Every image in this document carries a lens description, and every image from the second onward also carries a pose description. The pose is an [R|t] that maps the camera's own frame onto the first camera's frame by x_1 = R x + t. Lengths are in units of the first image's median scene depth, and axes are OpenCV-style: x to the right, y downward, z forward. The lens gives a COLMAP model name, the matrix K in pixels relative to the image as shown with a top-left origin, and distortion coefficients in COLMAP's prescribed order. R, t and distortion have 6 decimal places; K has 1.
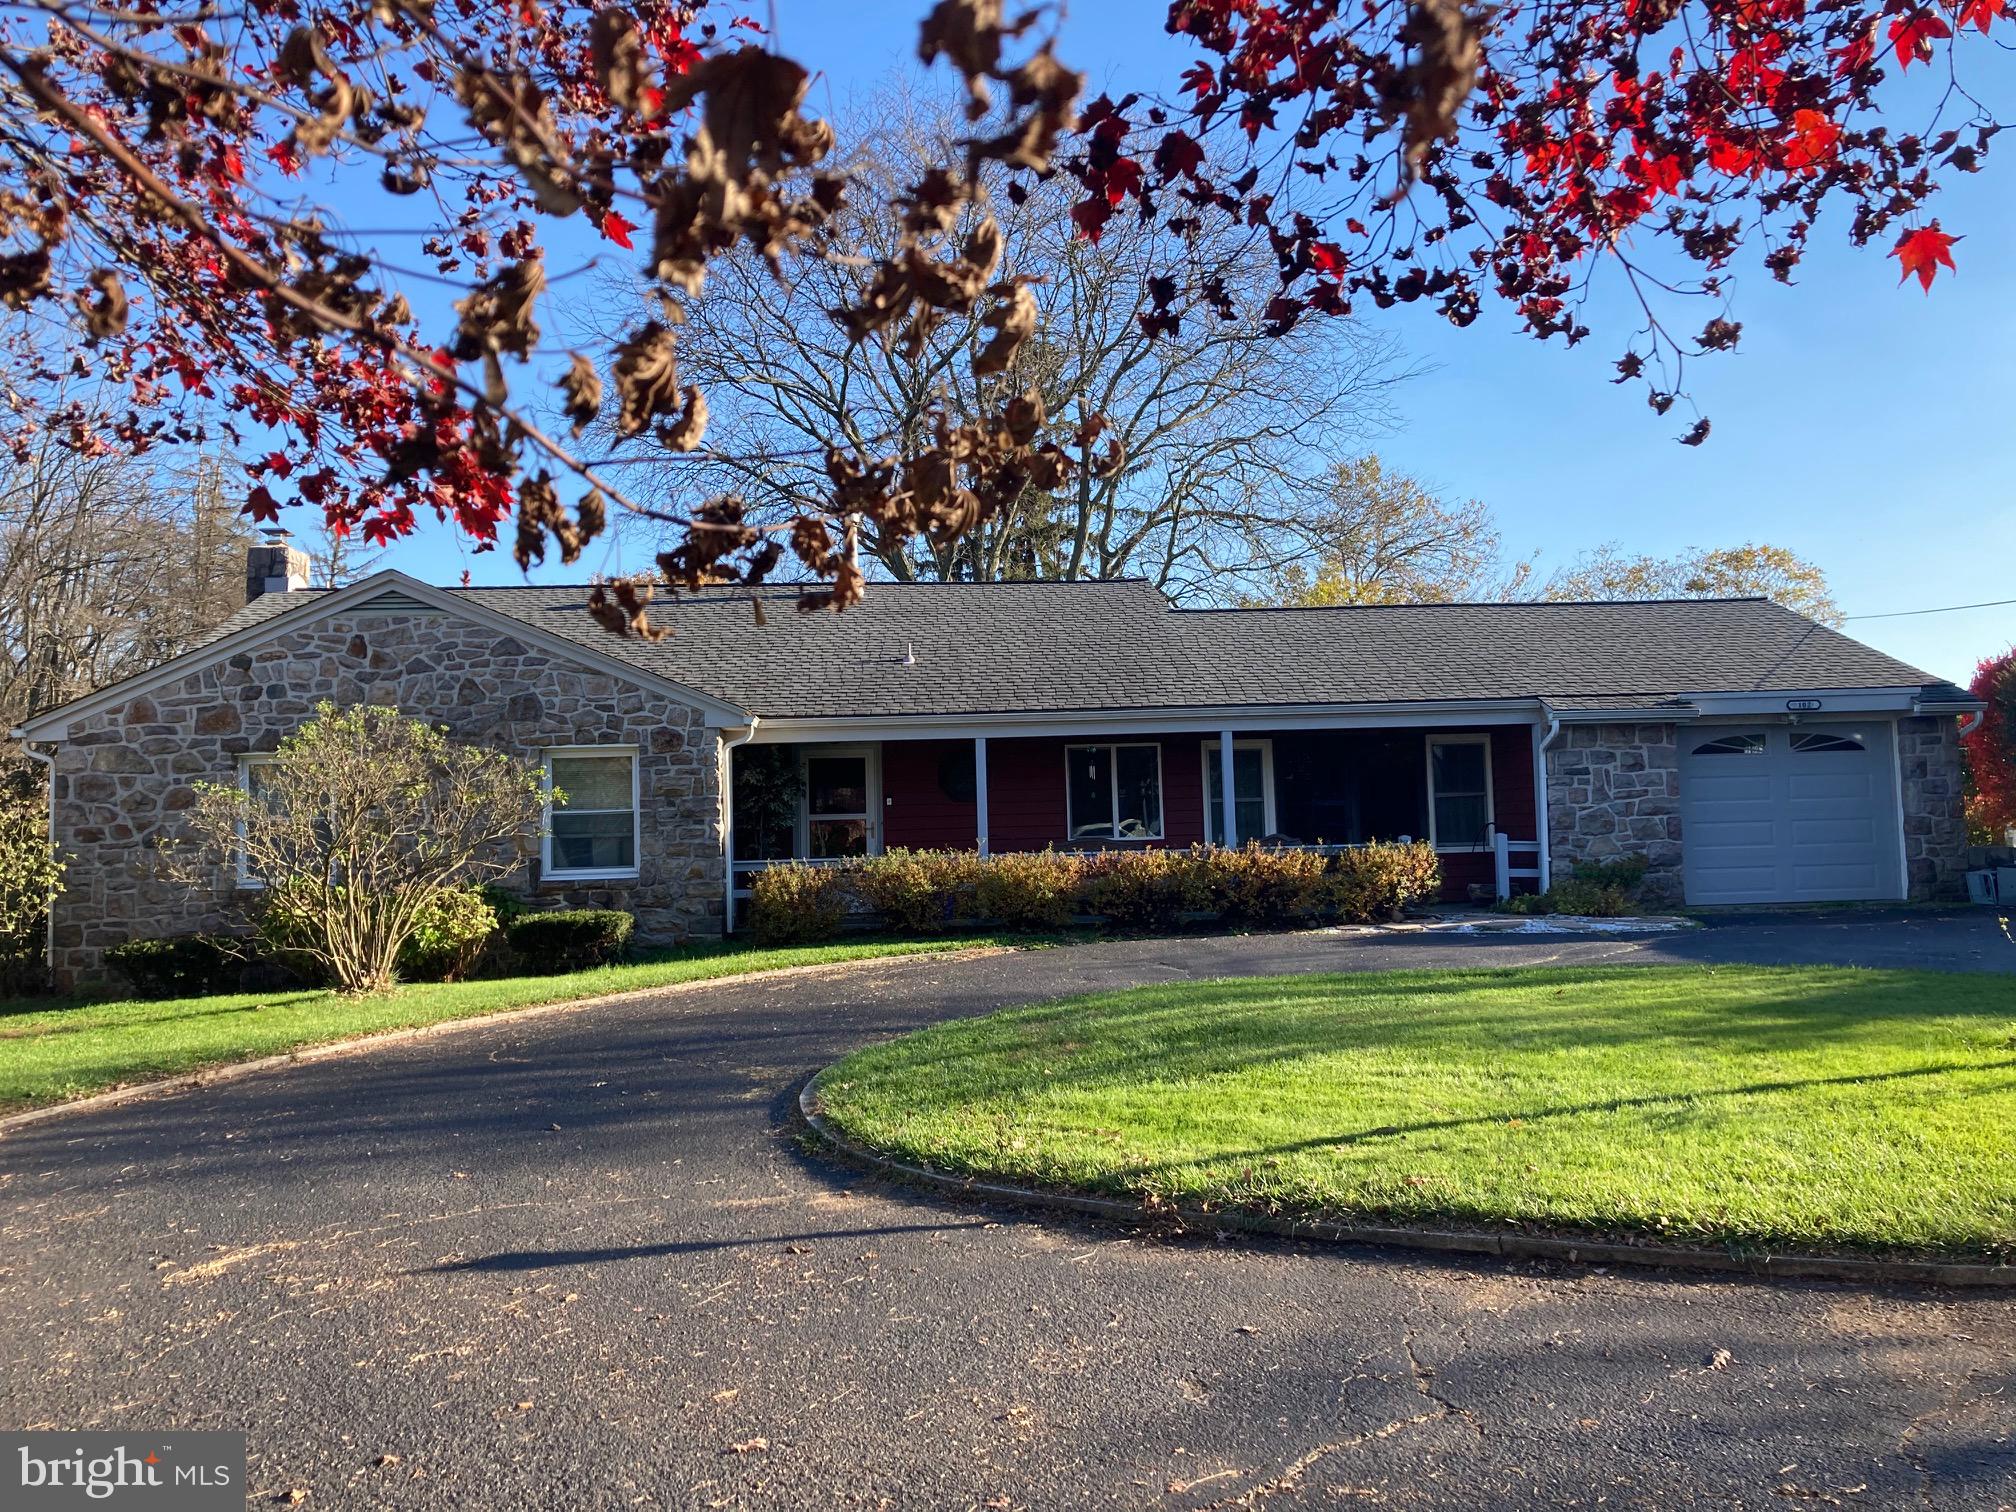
lens RADIAL K [[1627.2, 0, 993.4], [0, 1627.2, 719.8], [0, 0, 1]] dist [0.046343, -0.057058]
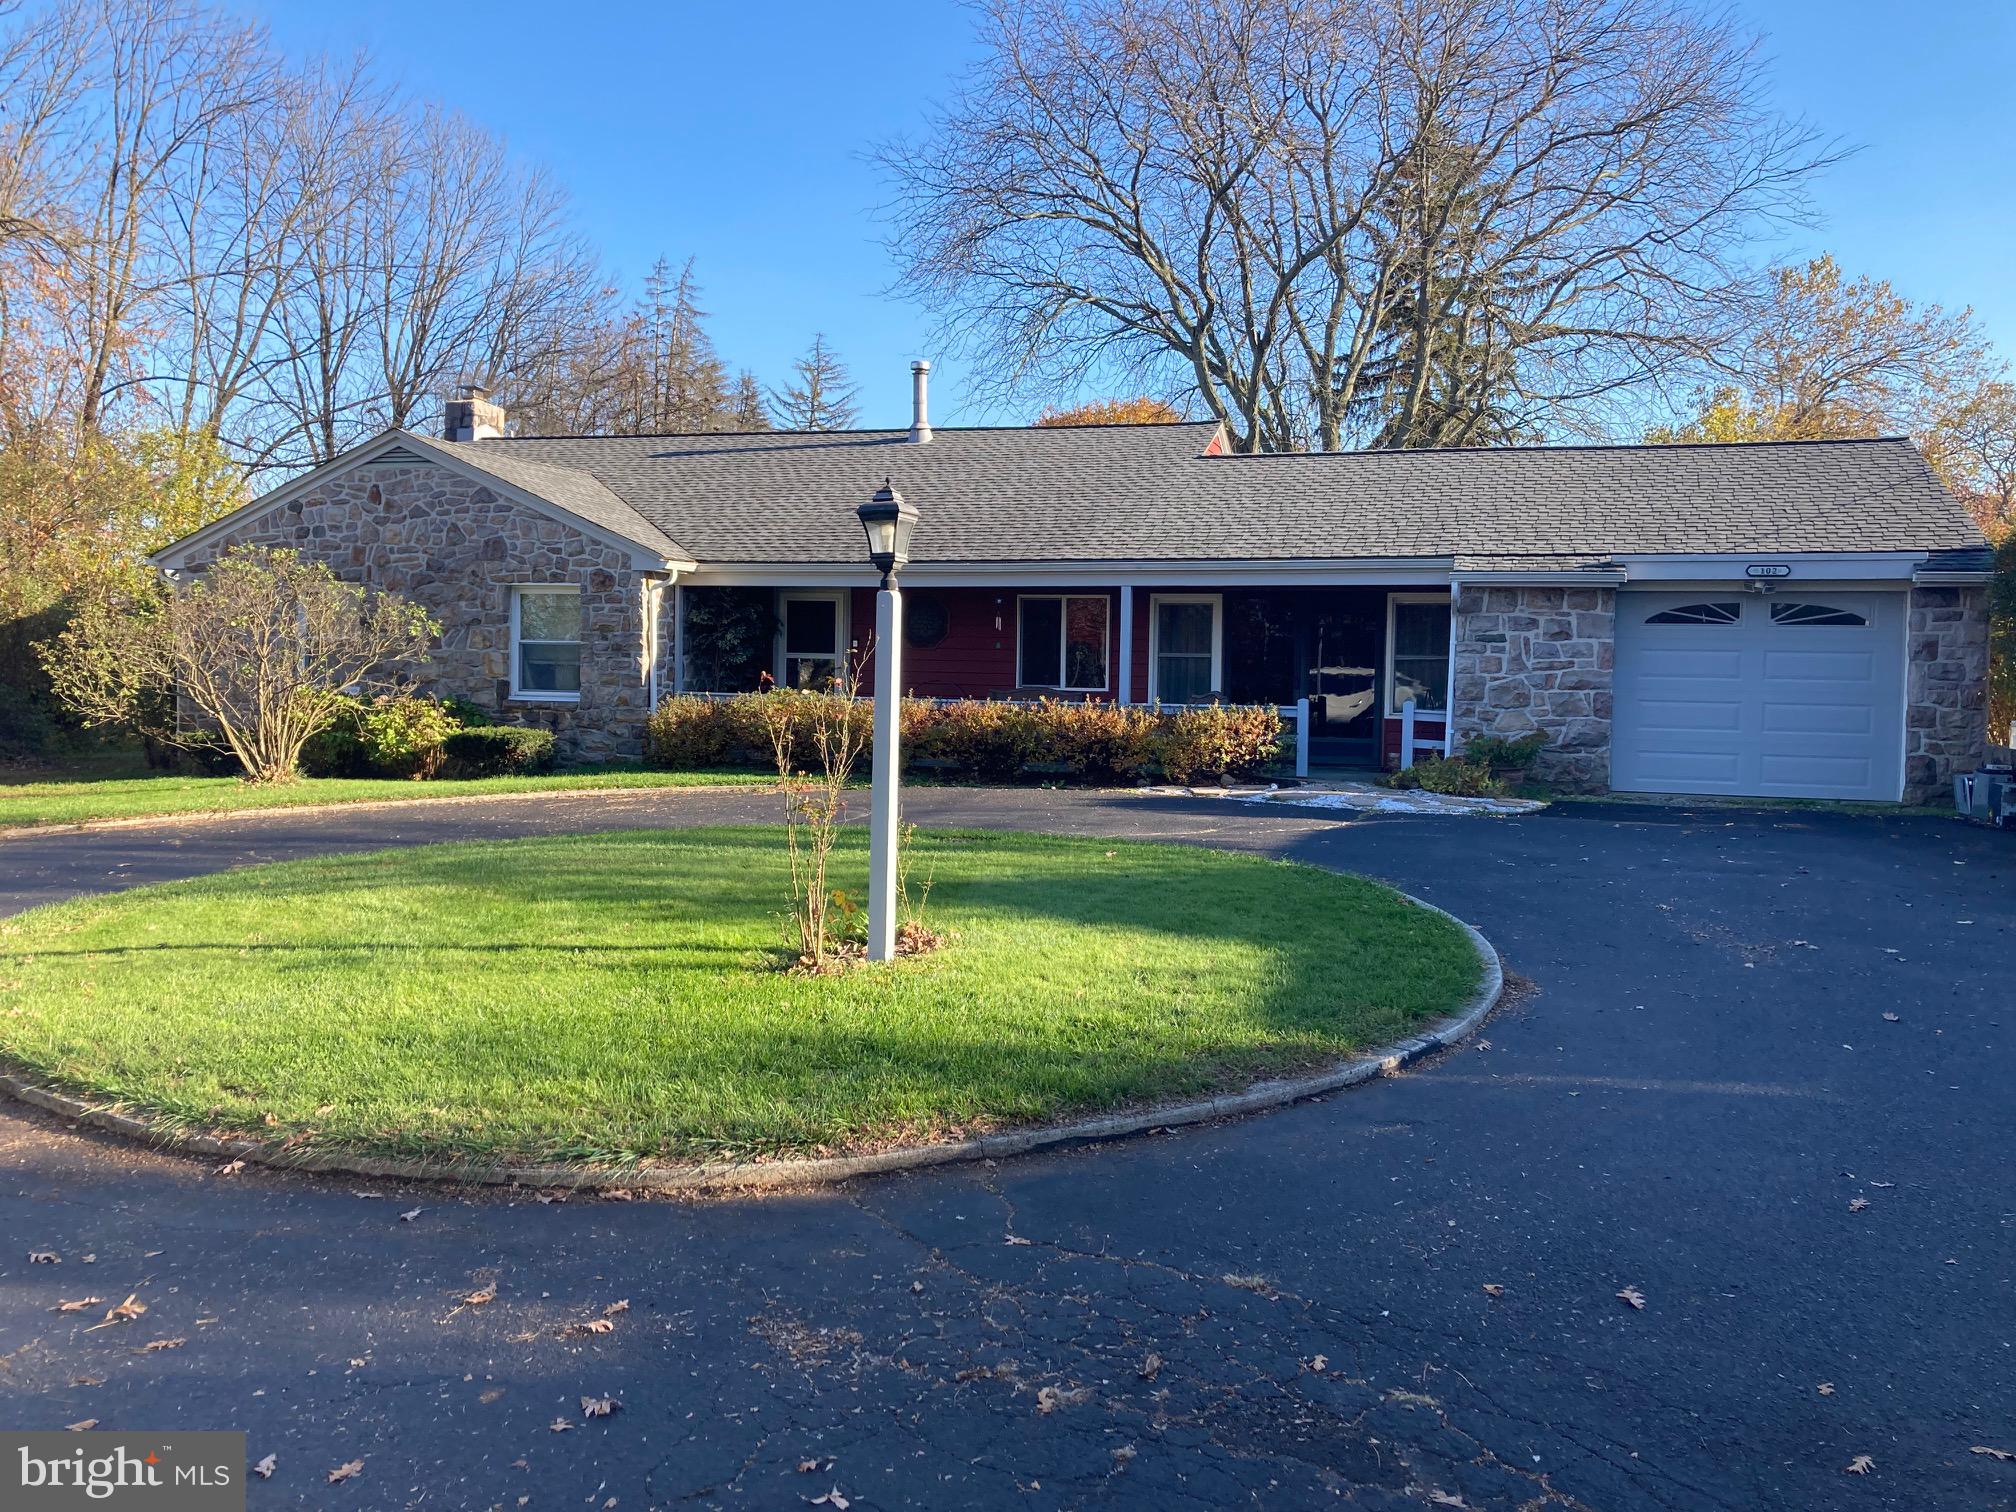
lens RADIAL K [[1627.2, 0, 993.4], [0, 1627.2, 719.8], [0, 0, 1]] dist [0.046343, -0.057058]
pose [[0.932937, 0.055529, -0.355731, 0.485851], [-0.017094, 0.993752, 0.110295, -0.022218], [0.359633, -0.096817, 0.928057, 0.049107]]
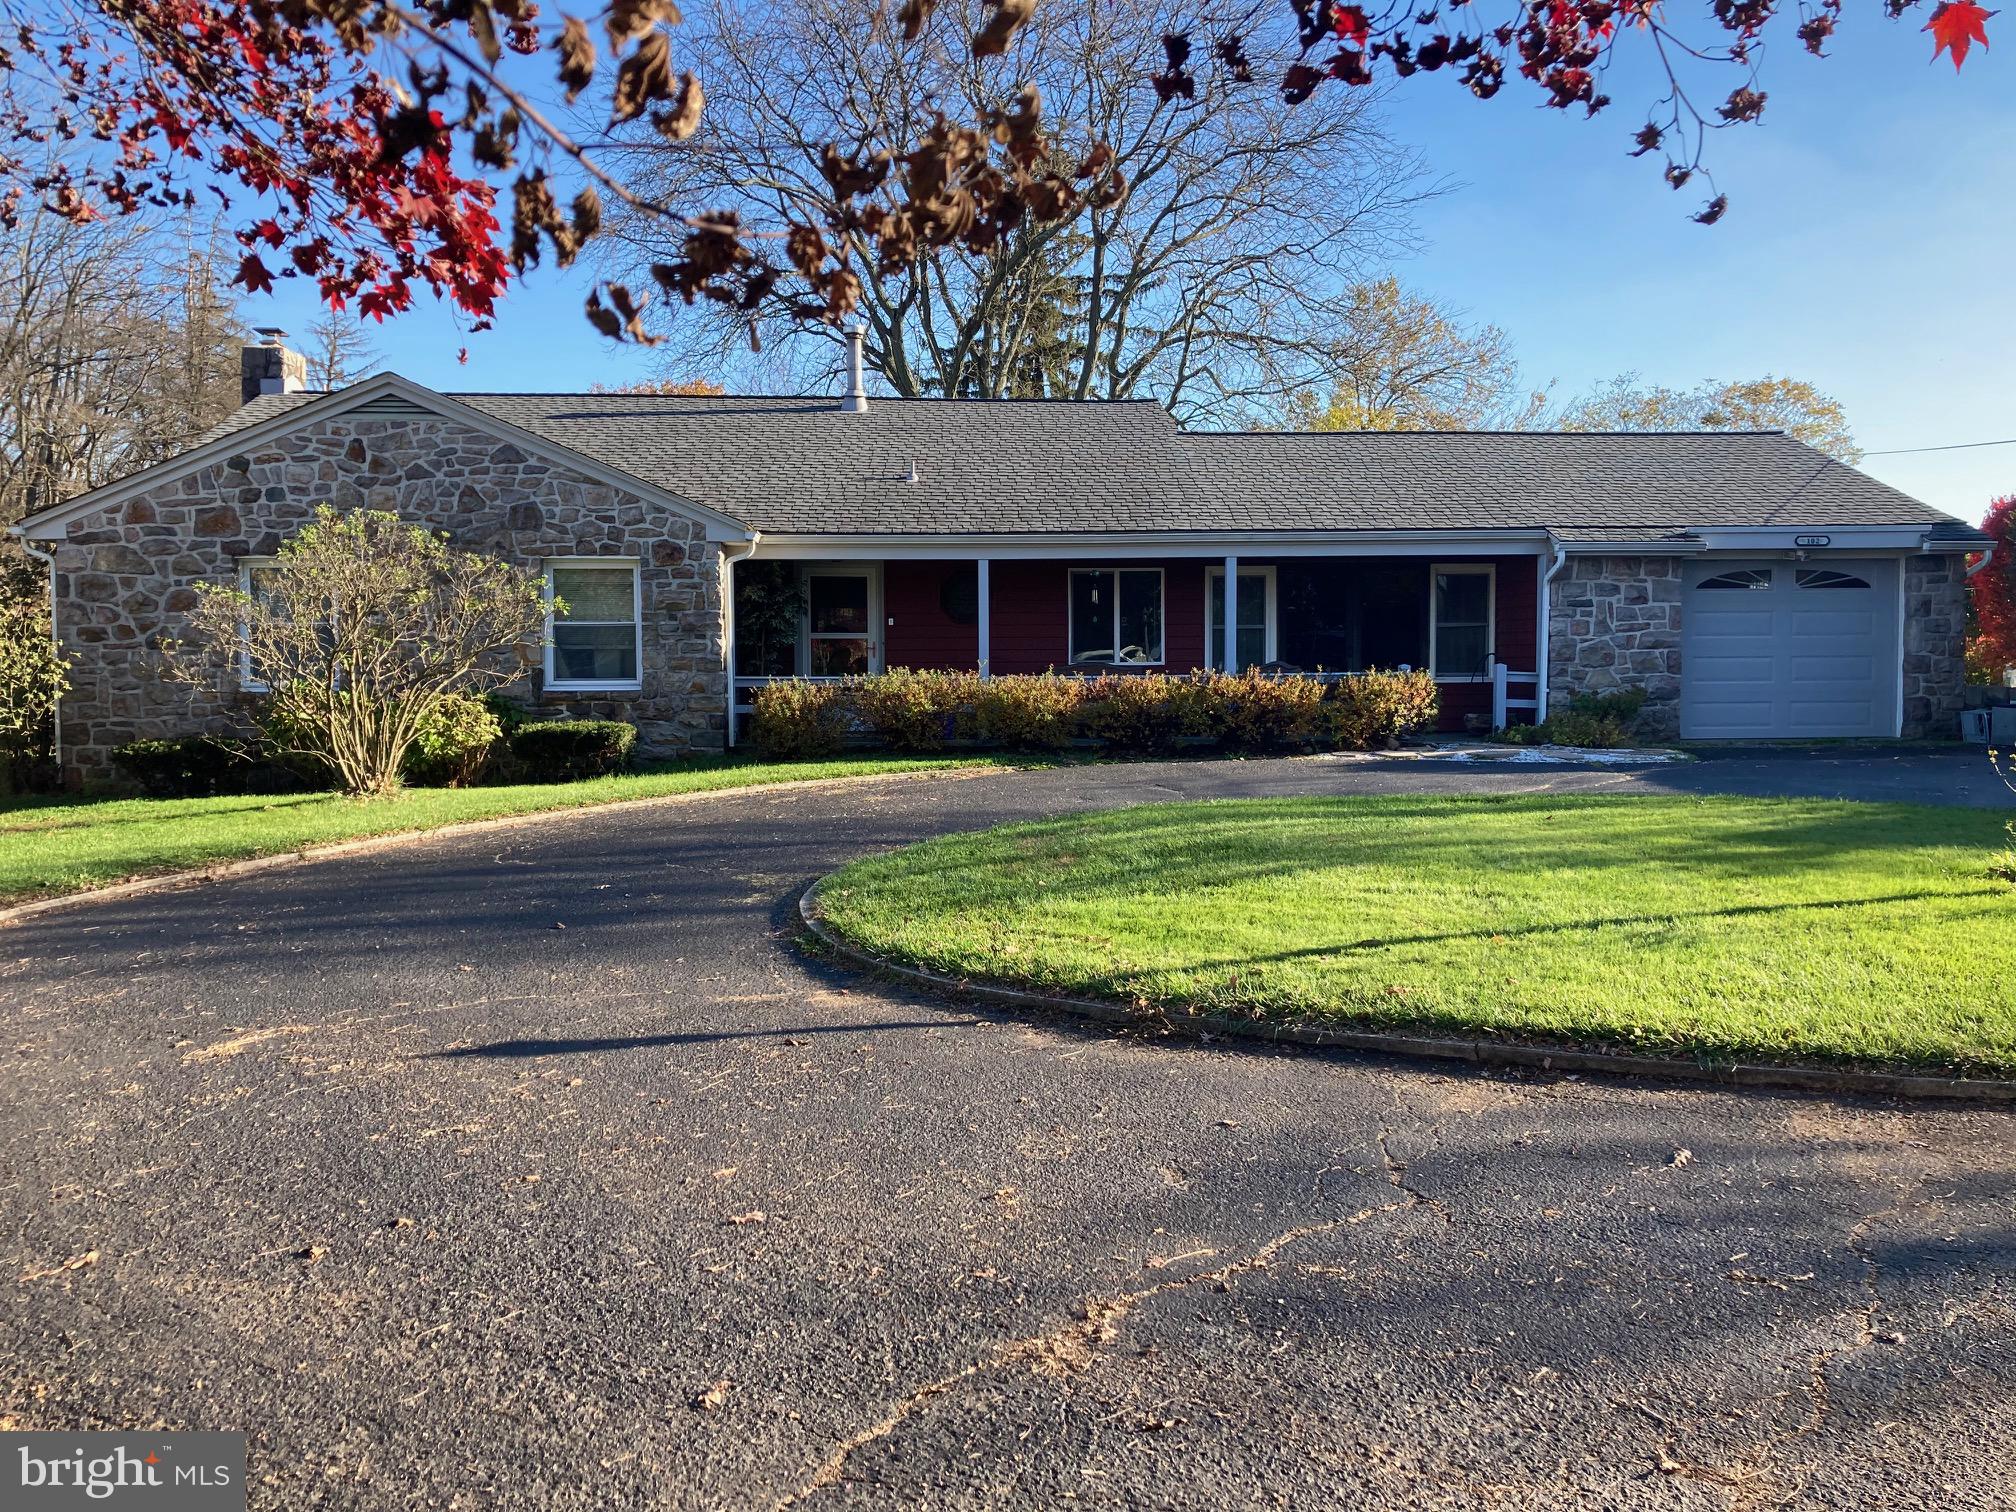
lens RADIAL K [[1627.2, 0, 993.4], [0, 1627.2, 719.8], [0, 0, 1]] dist [0.046343, -0.057058]
pose [[0.999775, 0.021213, 0.000091, 0.000209], [-0.021098, 0.993909, 0.108166, 0.001914], [0.002204, -0.108143, 0.994133, -0.000616]]
